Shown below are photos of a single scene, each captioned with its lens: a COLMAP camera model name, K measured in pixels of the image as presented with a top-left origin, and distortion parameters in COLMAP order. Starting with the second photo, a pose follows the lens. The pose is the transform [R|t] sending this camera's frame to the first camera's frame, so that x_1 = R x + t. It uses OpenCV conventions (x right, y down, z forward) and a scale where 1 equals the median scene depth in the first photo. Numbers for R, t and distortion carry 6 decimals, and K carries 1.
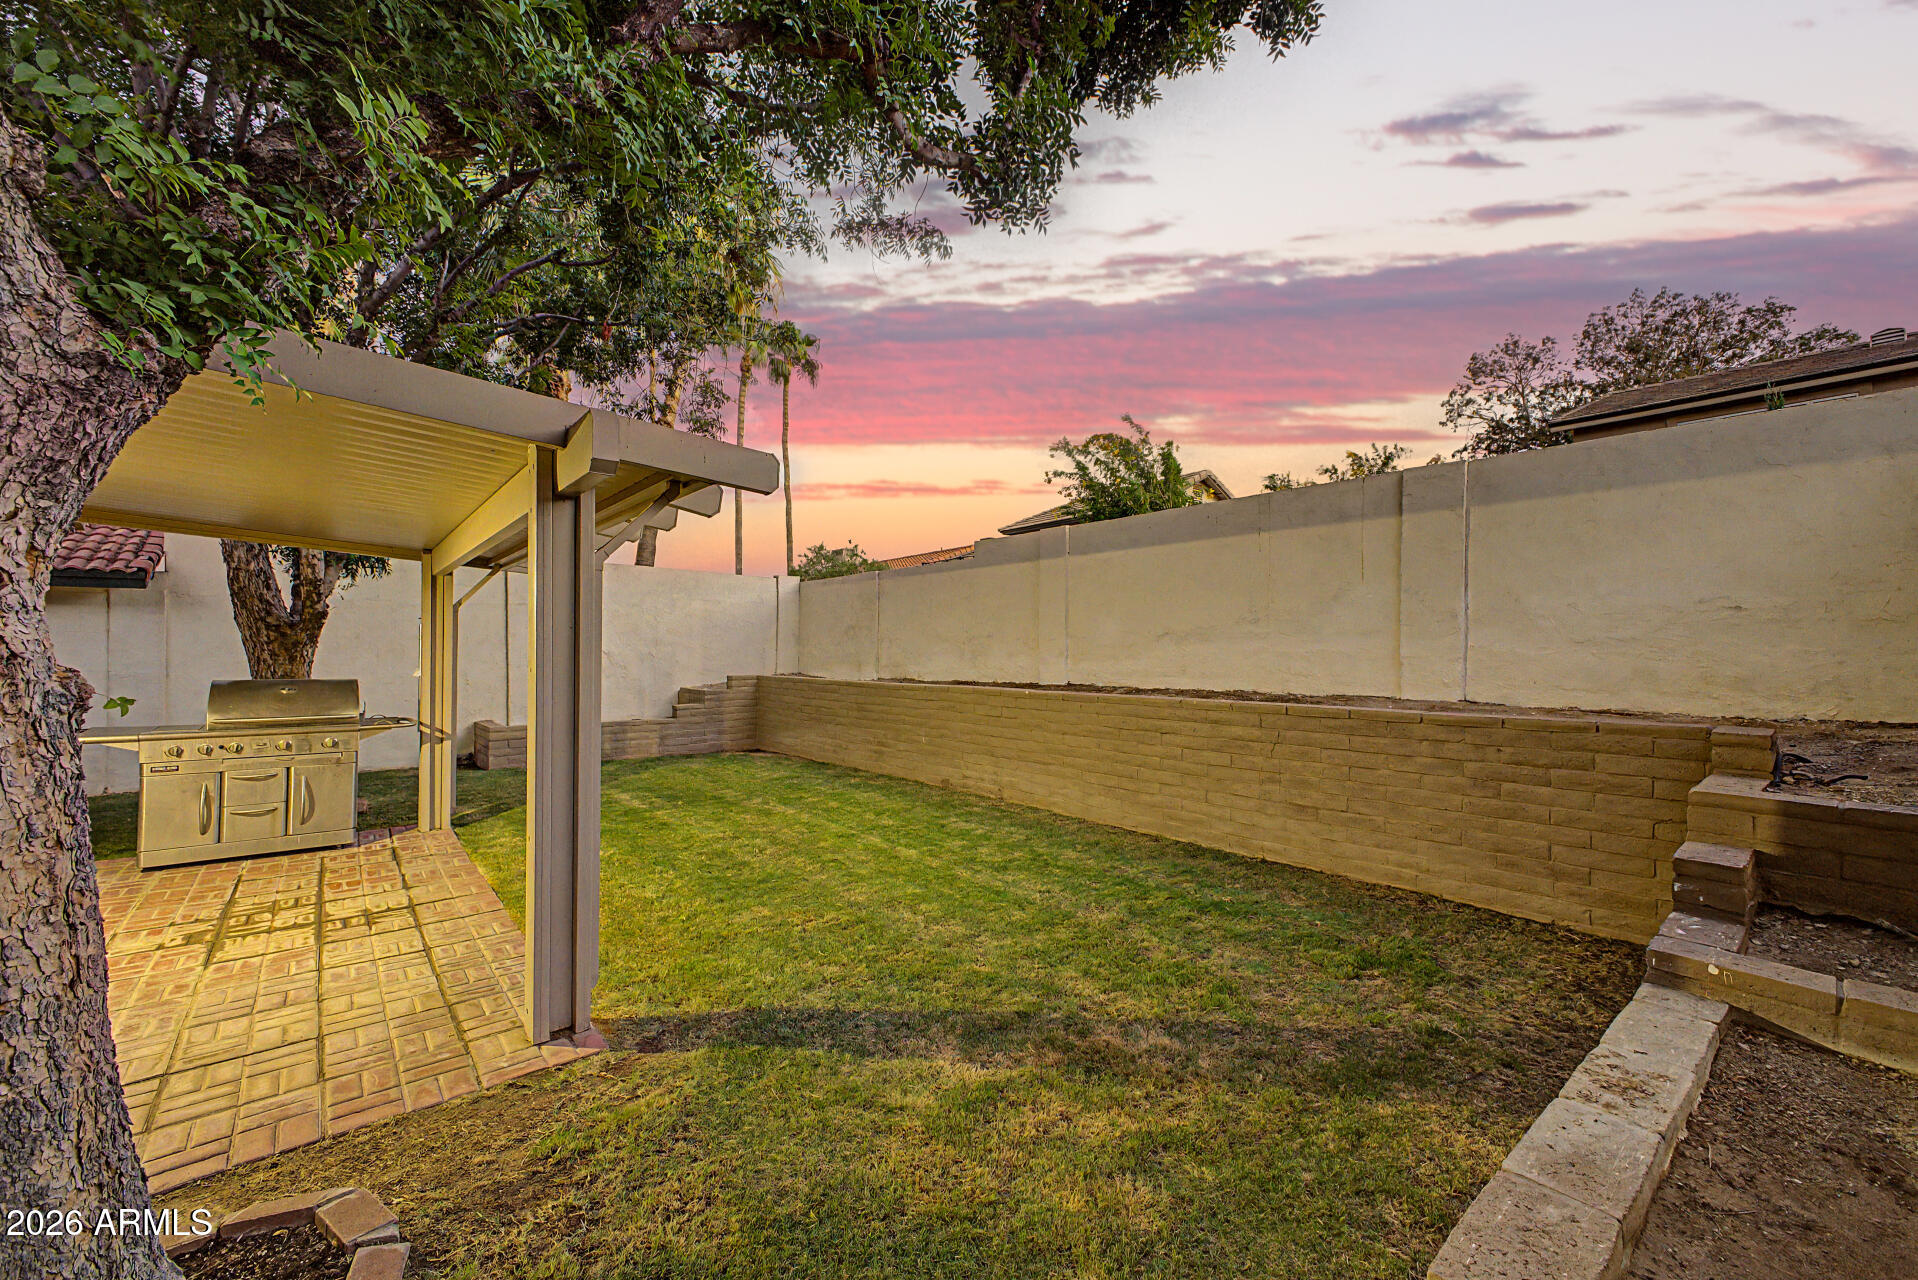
lens RADIAL K [[767.3, 0, 959.3], [0, 767.3, 649.1], [0, 0, 1]] dist [0.019544, -0.005067]
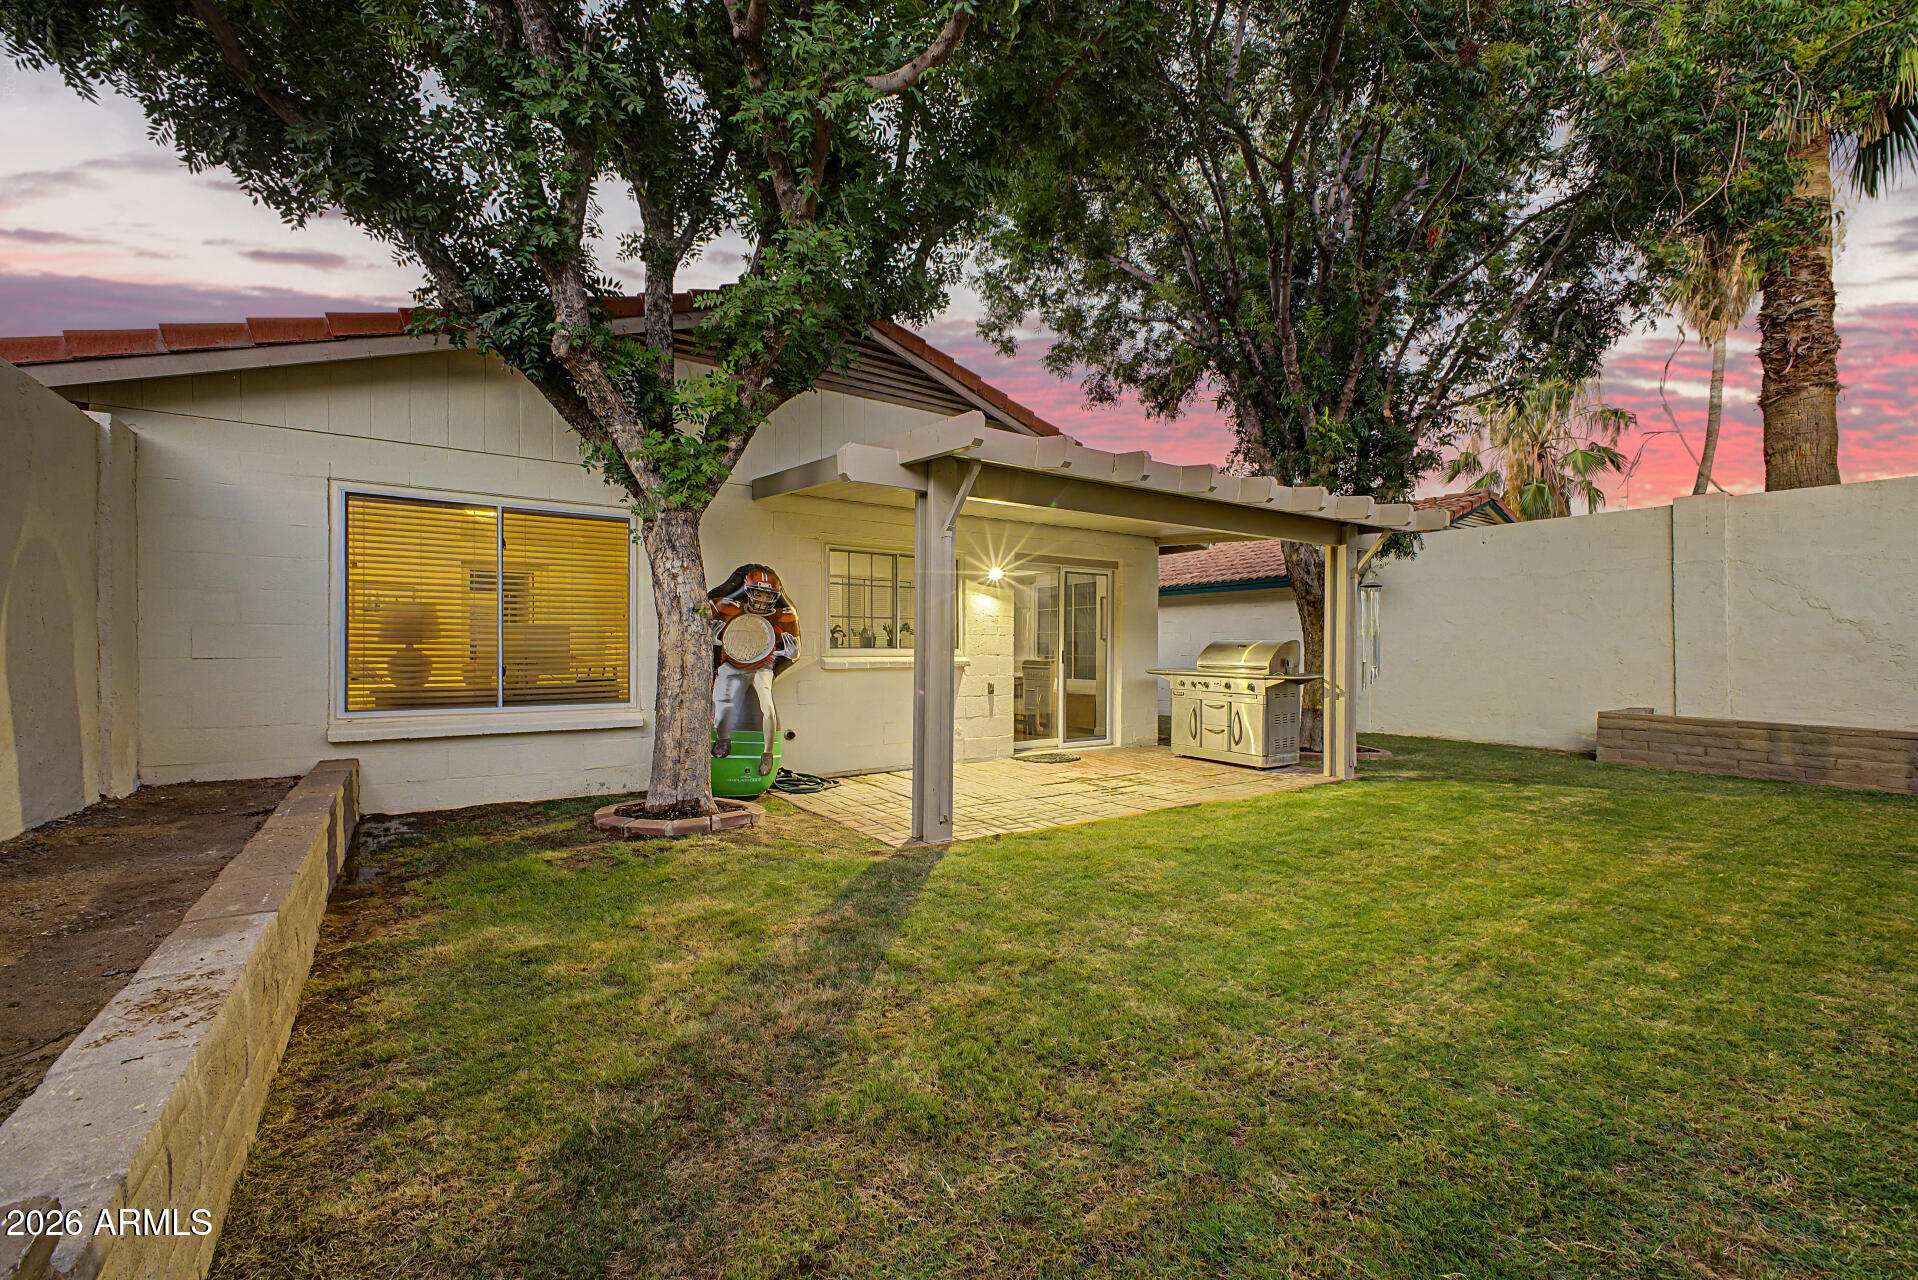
lens RADIAL K [[767.3, 0, 959.3], [0, 767.3, 649.1], [0, 0, 1]] dist [0.019544, -0.005067]
pose [[-0.096381, -0.000151, -0.995345, 0.625006], [-0.005141, 0.999987, 0.000346, 0.070417], [0.995331, 0.005150, -0.096380, 0.749785]]
